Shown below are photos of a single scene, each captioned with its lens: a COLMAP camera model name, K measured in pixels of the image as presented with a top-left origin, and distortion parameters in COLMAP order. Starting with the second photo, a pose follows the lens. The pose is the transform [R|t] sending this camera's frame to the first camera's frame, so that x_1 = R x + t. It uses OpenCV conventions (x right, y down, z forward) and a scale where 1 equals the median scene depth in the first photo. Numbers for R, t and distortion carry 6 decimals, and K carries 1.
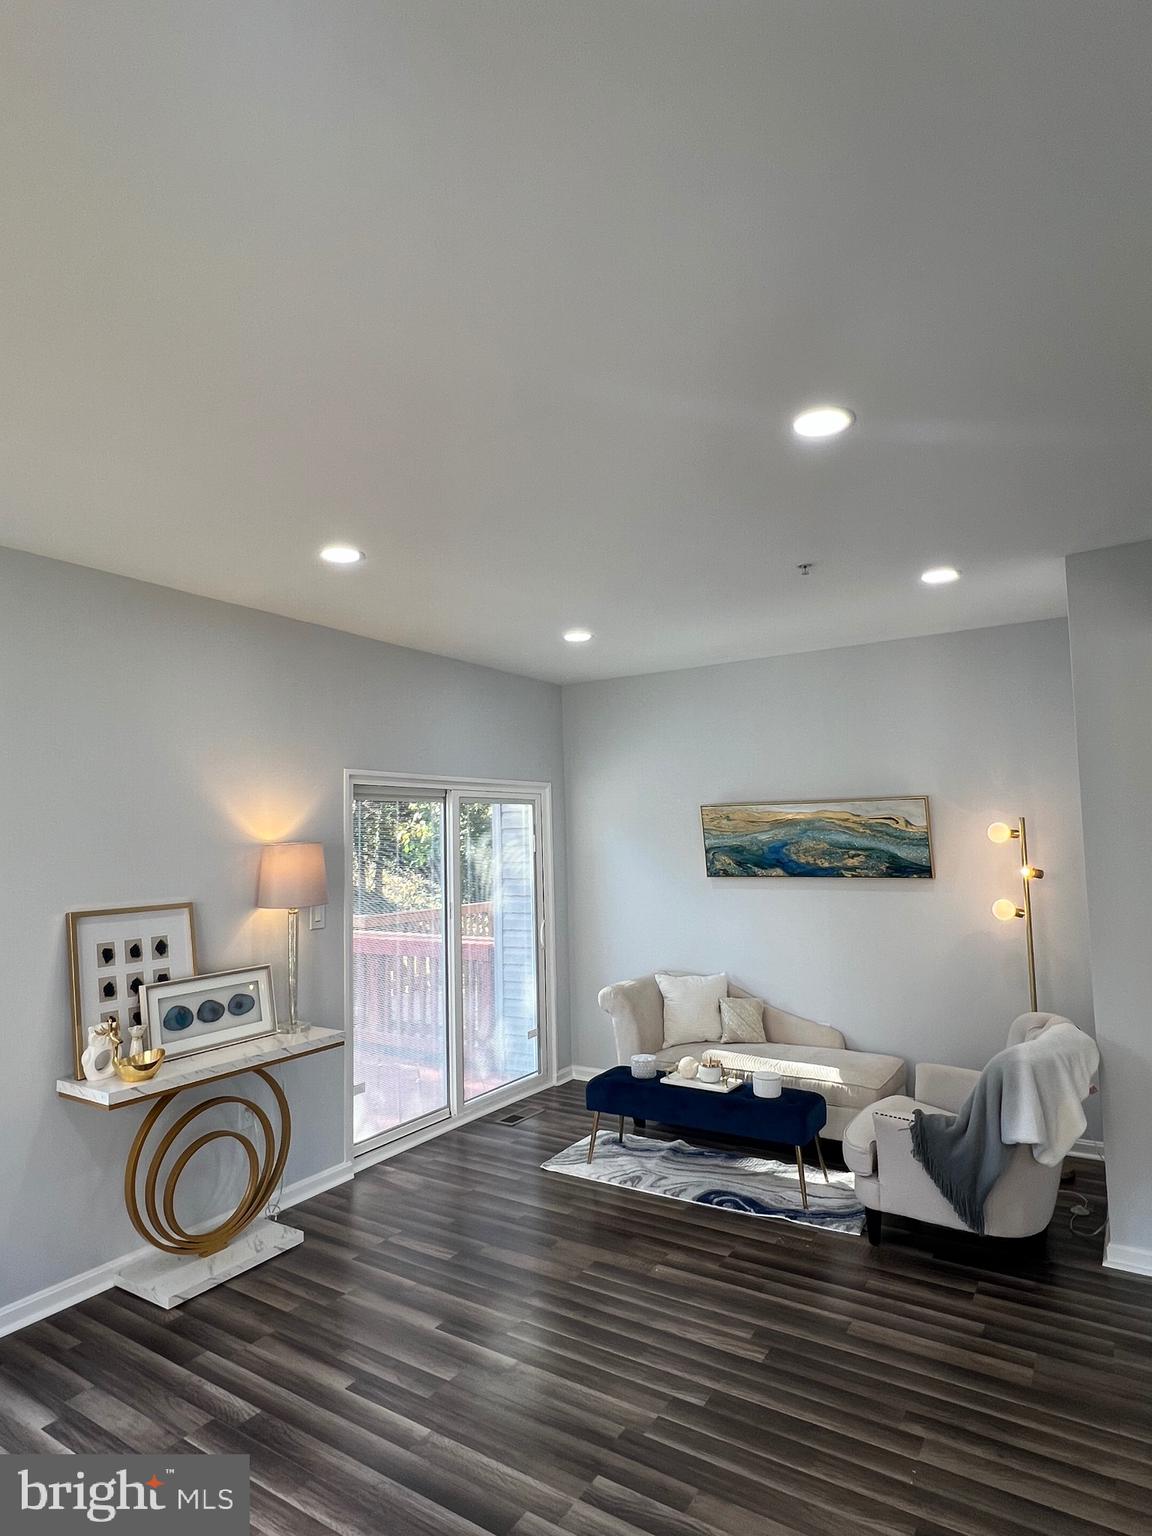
lens RADIAL K [[858.5, 0, 576.3], [0, 858.5, 767.8], [0, 0, 1]] dist [-0.007164, 0.001933]
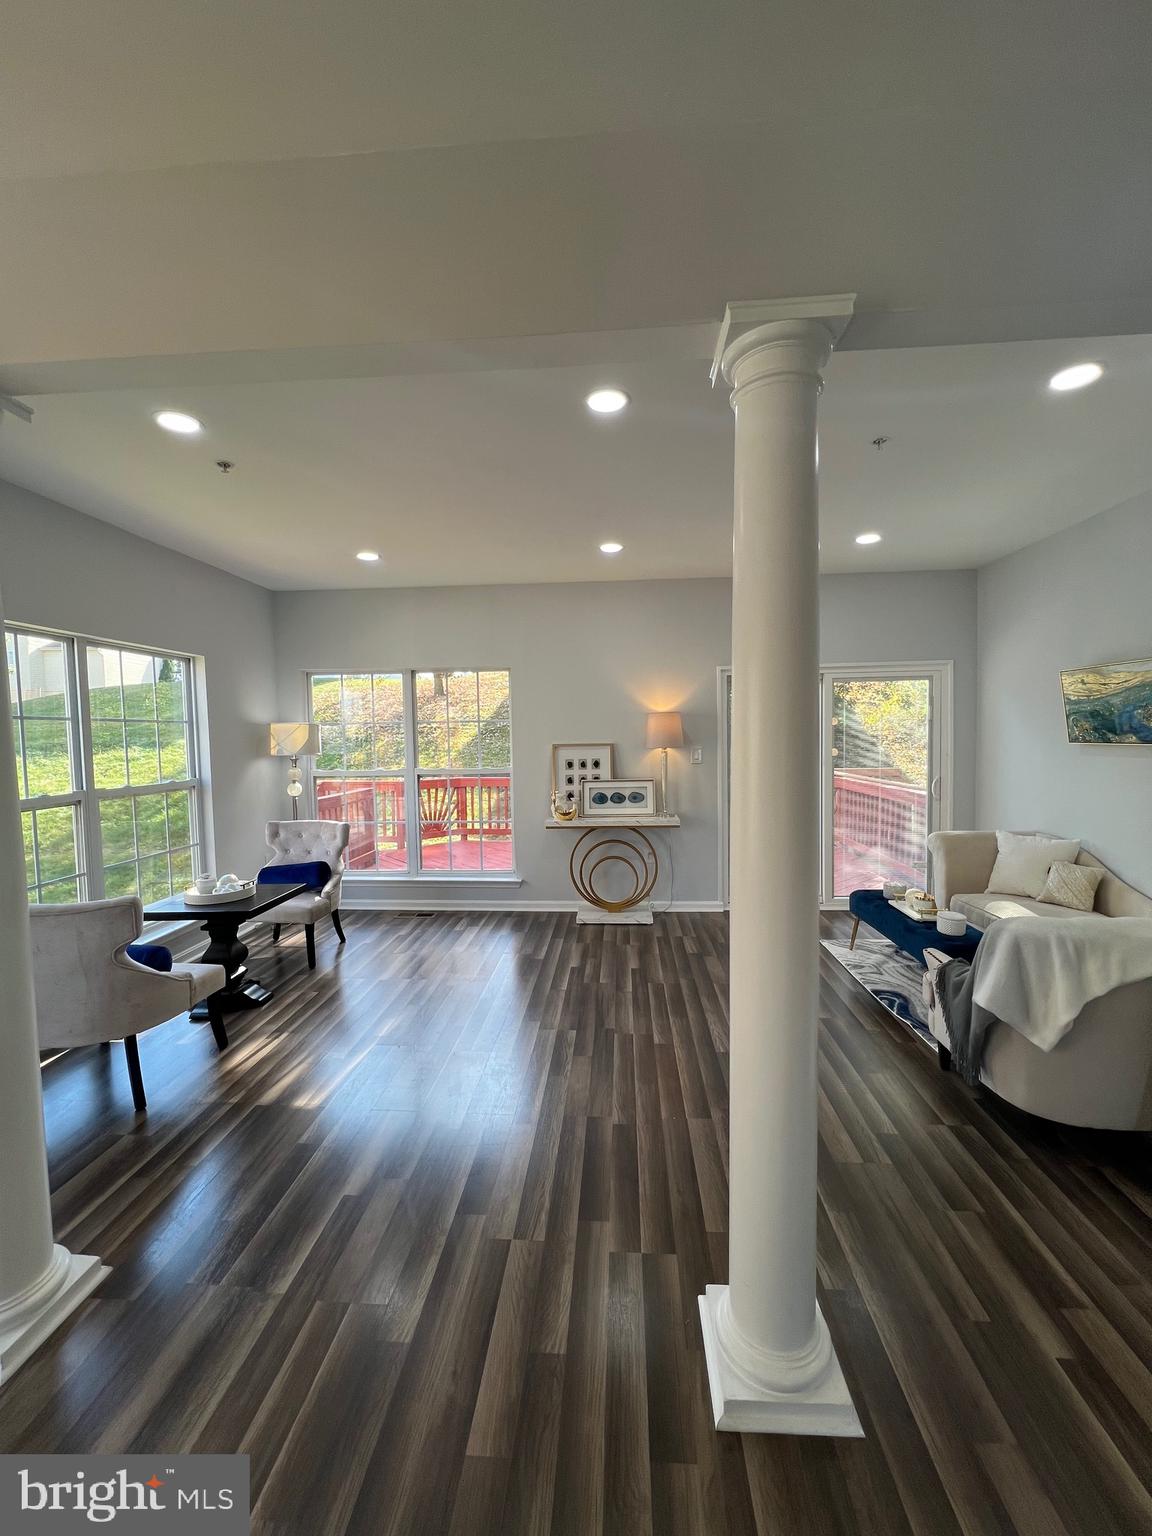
lens RADIAL K [[612.5, 0, 578.4], [0, 612.5, 761.6], [0, 0, 1]] dist [-0.001726, -0.000366]
pose [[0.487897, 0.052613, -0.871314, 0.719722], [0.077977, 0.991564, 0.103538, 0.045708], [0.869411, -0.118459, 0.479678, 0.242267]]
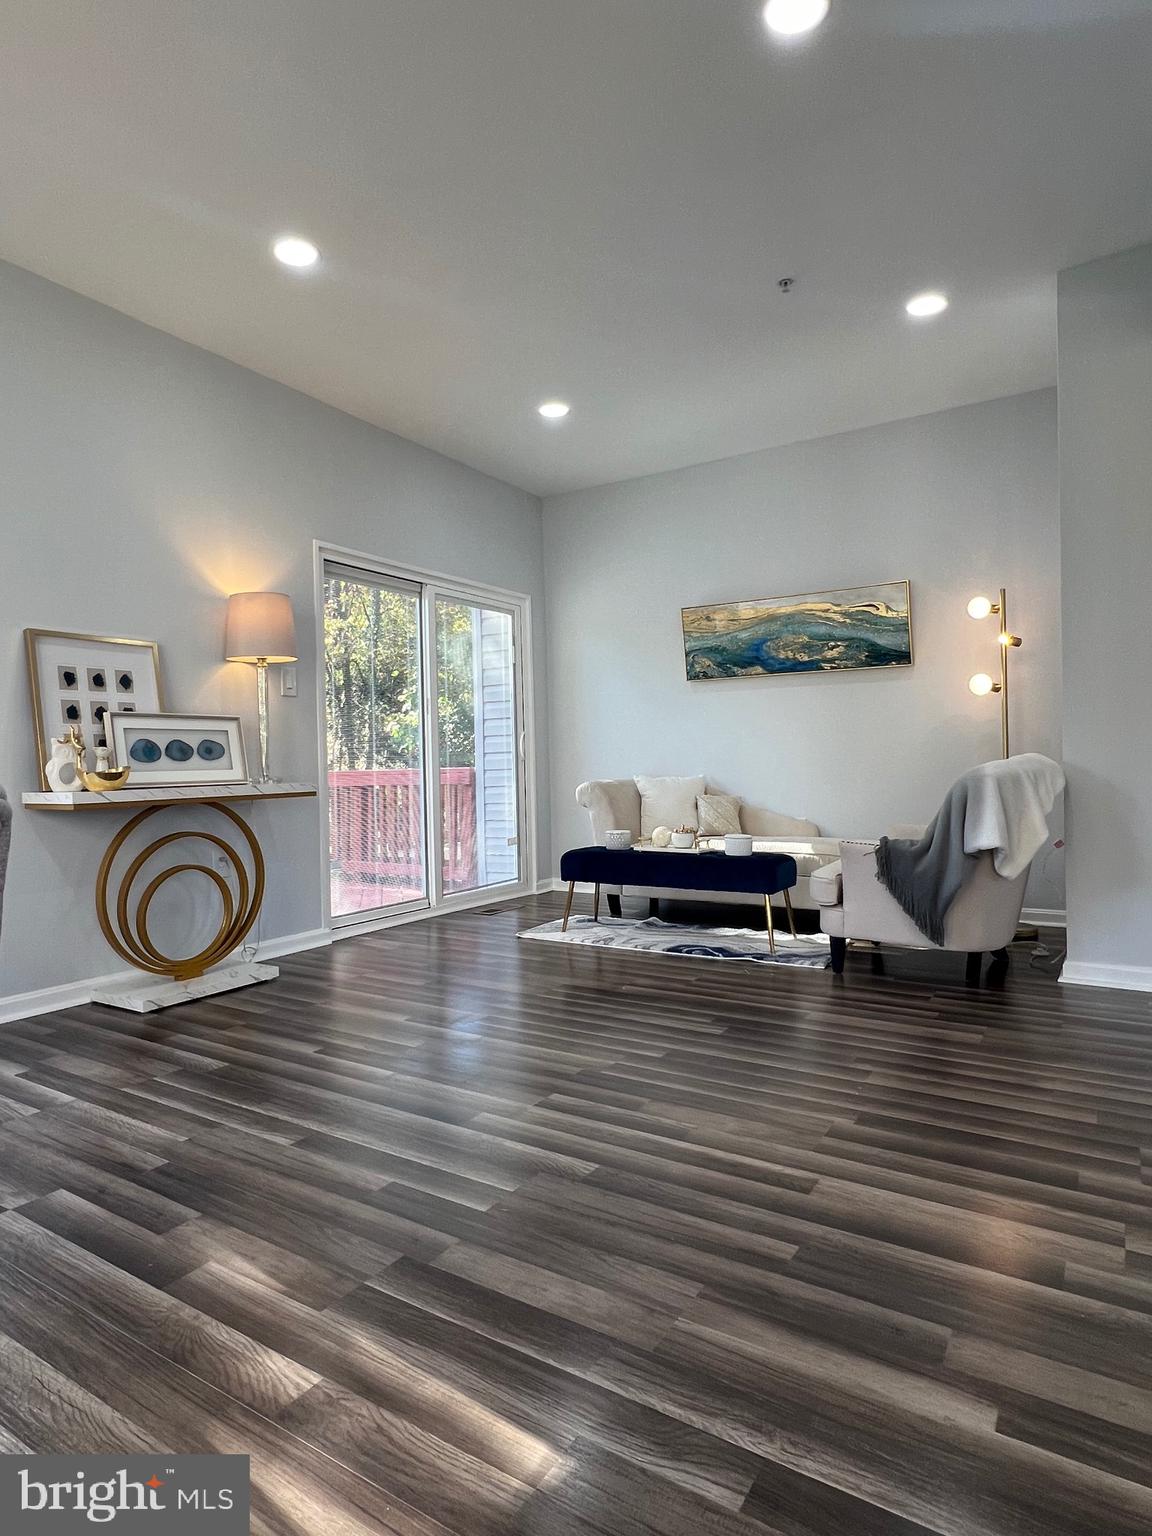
lens RADIAL K [[858.5, 0, 576.8], [0, 858.5, 769.9], [0, 0, 1]] dist [-0.007164, 0.001933]
pose [[0.999971, 0.001864, 0.007371, 0.026320], [-0.002514, 0.996016, 0.089137, 0.206741], [-0.007175, -0.089153, 0.995992, 0.003389]]
